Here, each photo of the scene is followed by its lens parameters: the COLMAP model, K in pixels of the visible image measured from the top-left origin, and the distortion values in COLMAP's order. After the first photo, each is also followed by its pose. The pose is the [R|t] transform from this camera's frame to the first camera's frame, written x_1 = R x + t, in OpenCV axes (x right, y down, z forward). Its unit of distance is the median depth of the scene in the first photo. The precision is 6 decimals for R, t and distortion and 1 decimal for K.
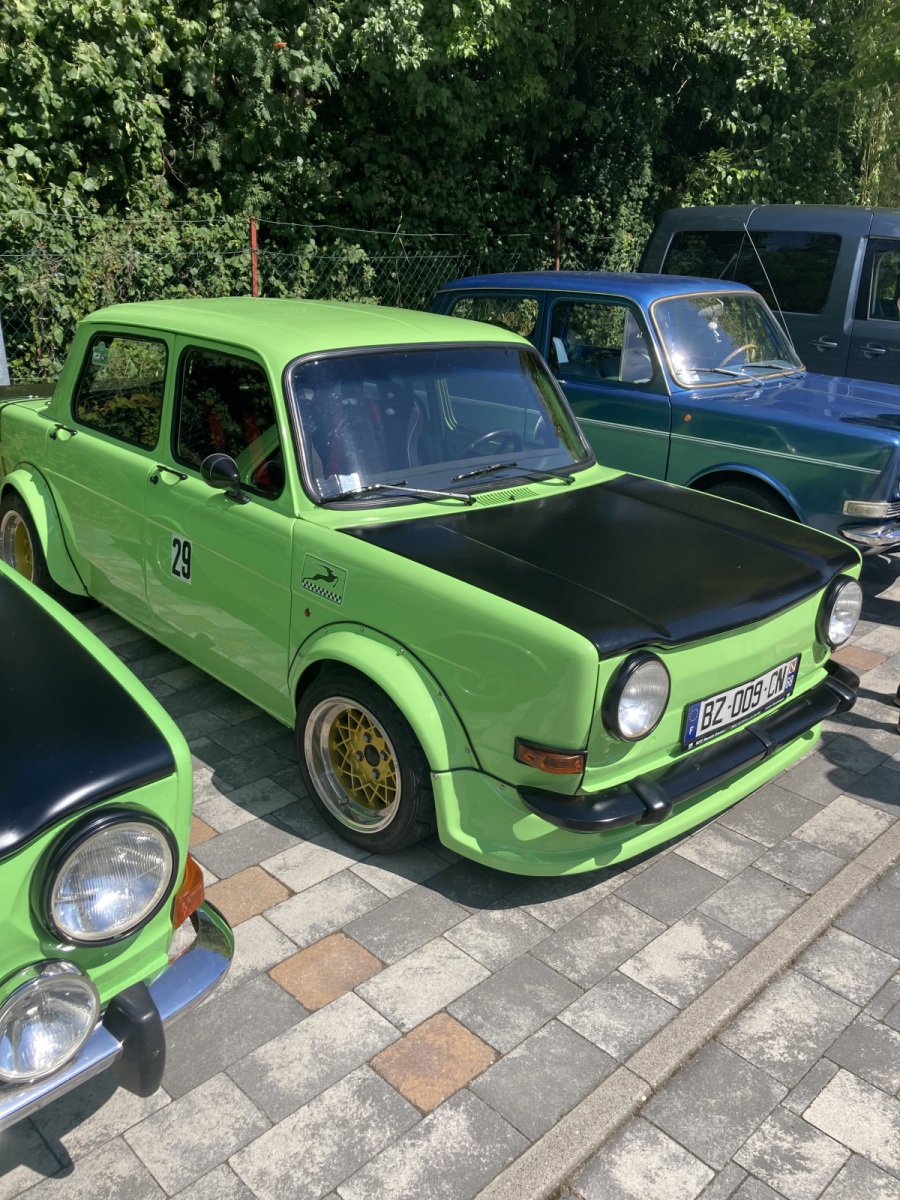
lens RADIAL K [[889.1, 0, 449.8], [0, 889.1, 636.2], [0, 0, 1]] dist [0.001210, -0.004693]
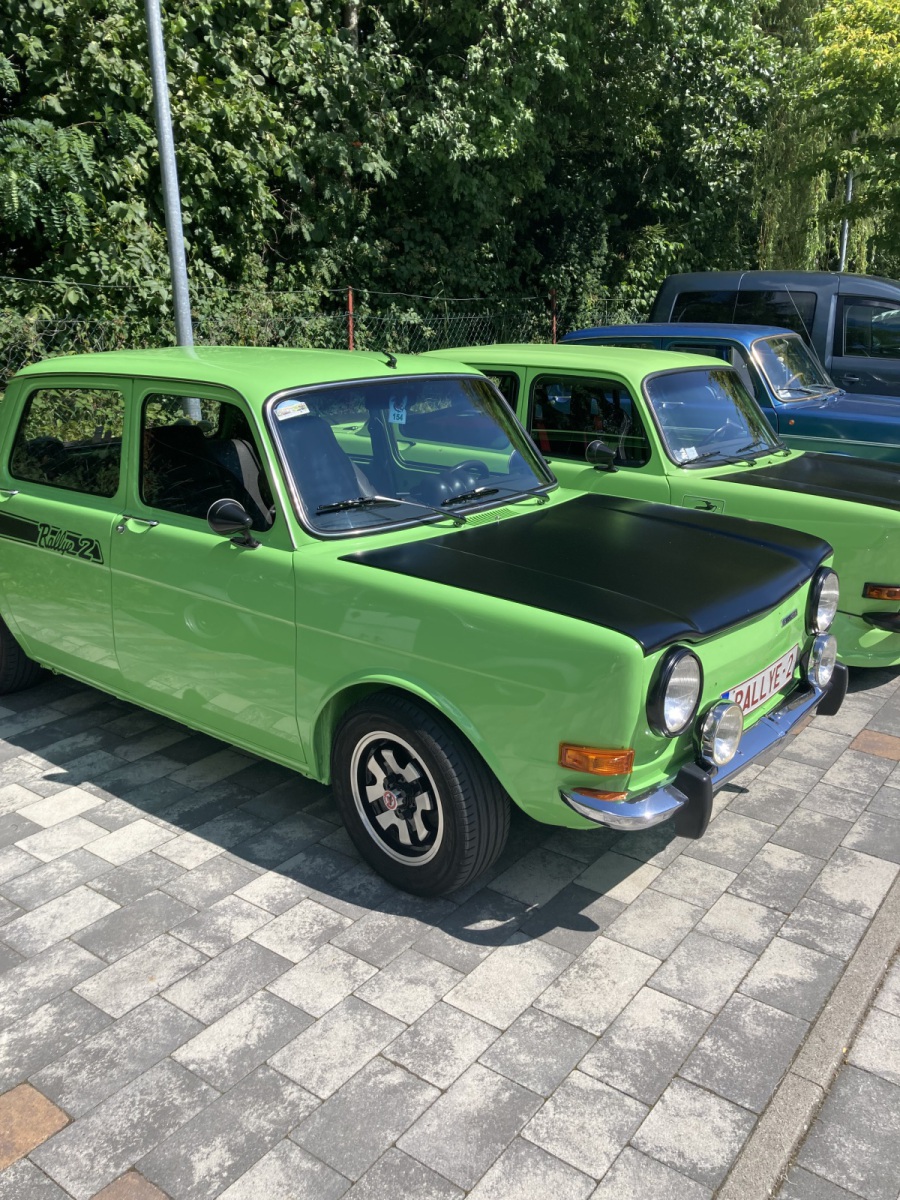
lens RADIAL K [[998.7, 0, 450.0], [0, 998.7, 600.0], [0, 0, 1]] dist [0.001629, 0.042043]
pose [[0.981720, -0.068509, 0.177574, -0.282357], [0.090914, 0.988447, -0.121272, 0.084594], [-0.167214, 0.135199, 0.976607, -0.198072]]
